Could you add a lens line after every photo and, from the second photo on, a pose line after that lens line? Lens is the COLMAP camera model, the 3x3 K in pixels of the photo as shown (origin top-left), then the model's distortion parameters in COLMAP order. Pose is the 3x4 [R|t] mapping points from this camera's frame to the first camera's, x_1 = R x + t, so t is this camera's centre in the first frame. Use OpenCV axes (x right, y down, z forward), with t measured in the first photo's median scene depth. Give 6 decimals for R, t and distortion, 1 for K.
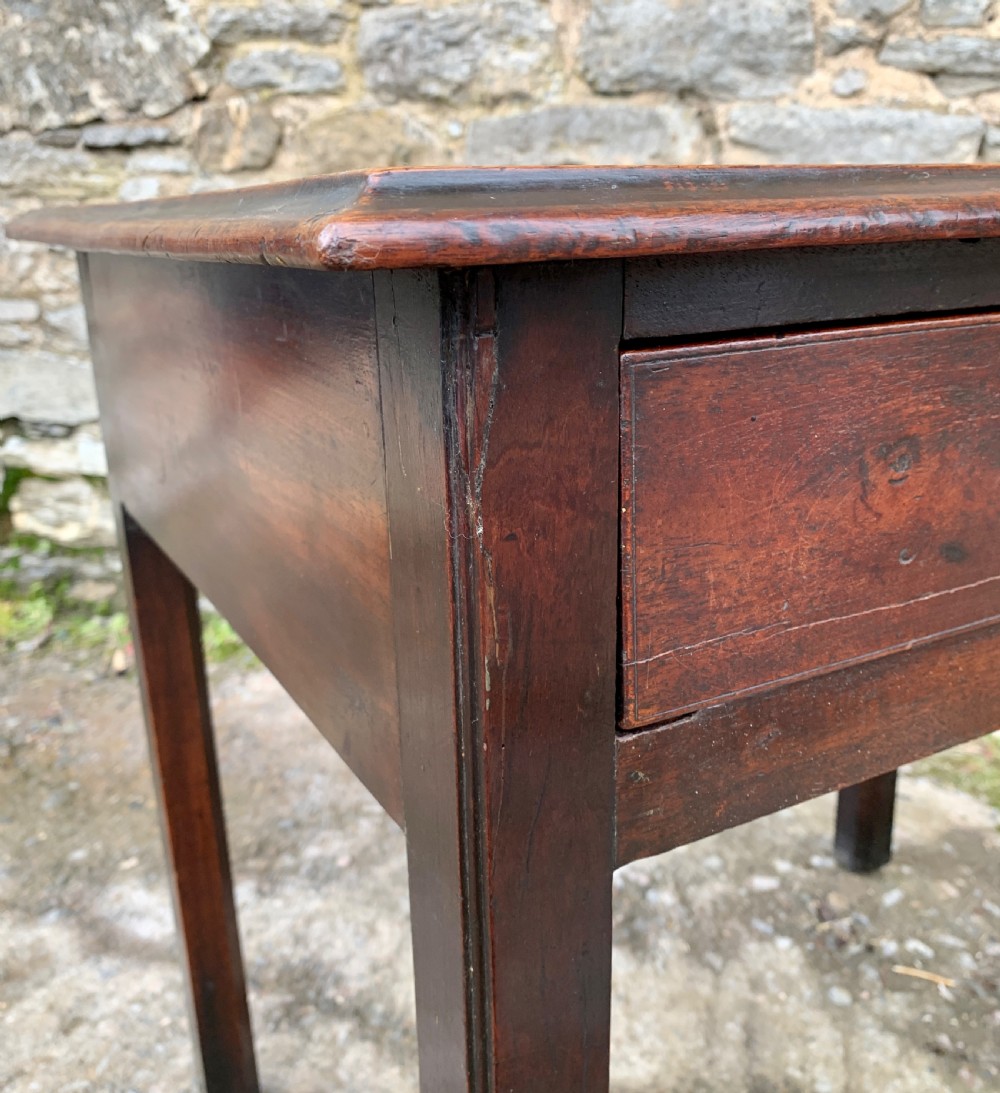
lens RADIAL K [[1077.6, 0, 491.7], [0, 1077.6, 535.1], [0, 0, 1]] dist [-0.033045, 0.042329]
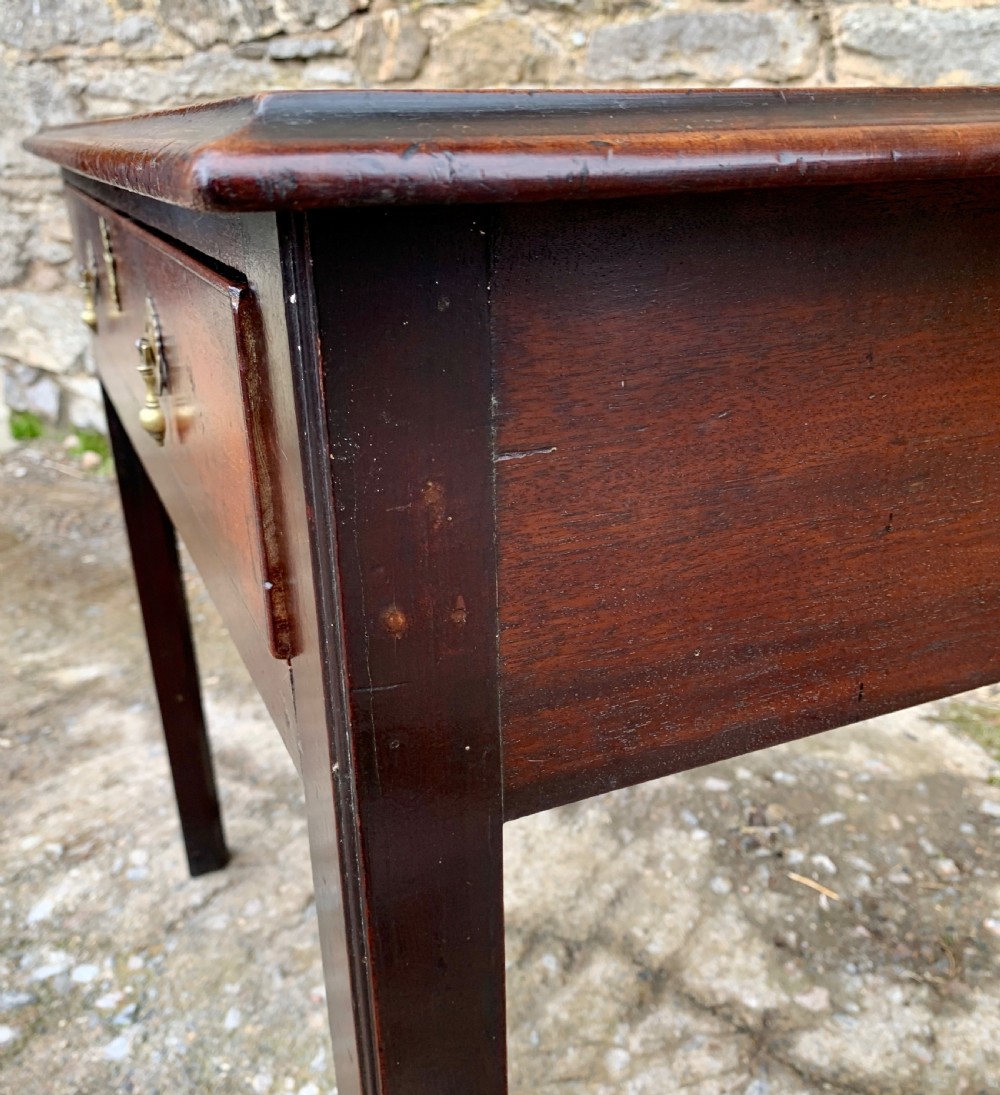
lens RADIAL K [[1071.4, 0, 490.7], [0, 1071.4, 582.2], [0, 0, 1]] dist [-0.009965, 0.015156]
pose [[0.951732, 0.125634, -0.280040, 0.261750], [-0.090742, 0.986777, 0.134305, 0.002639], [0.293211, -0.102411, 0.950547, -0.047011]]
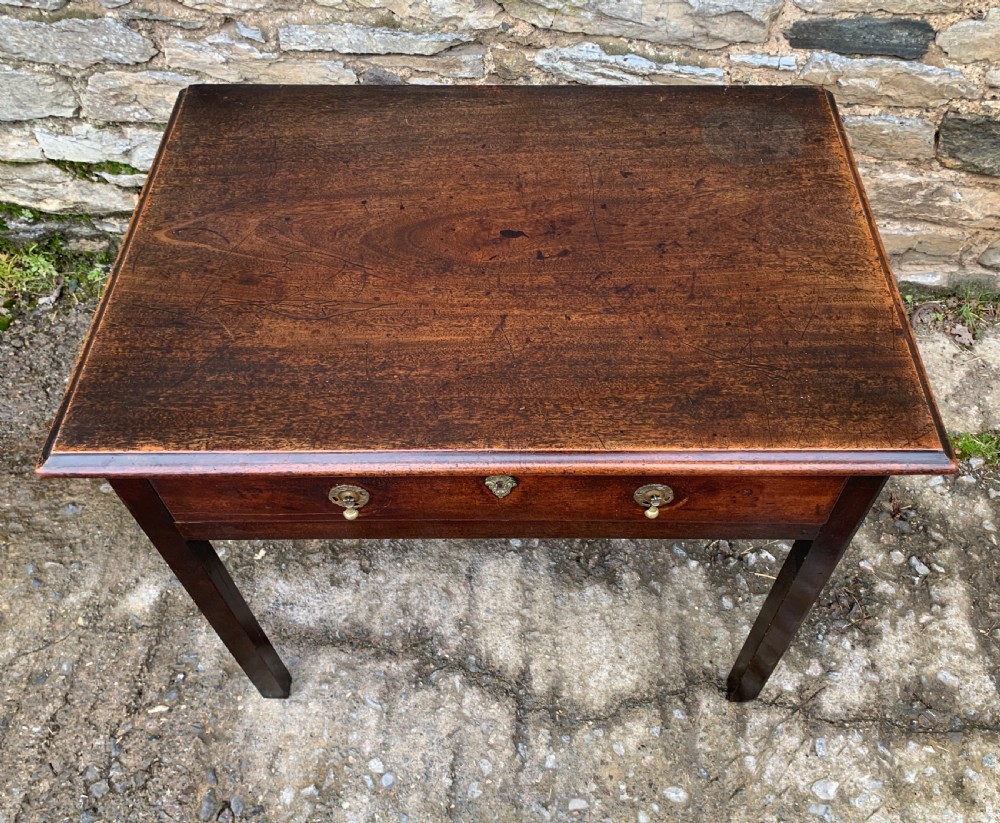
lens RADIAL K [[905.2, 0, 540.0], [0, 905.2, 382.4], [0, 0, 1]] dist [0.021167, -0.010512]
pose [[0.972982, -0.154806, 0.171291, -0.128580], [0.022917, 0.803000, 0.595539, -0.549799], [-0.229740, -0.575523, 0.784852, 0.068079]]
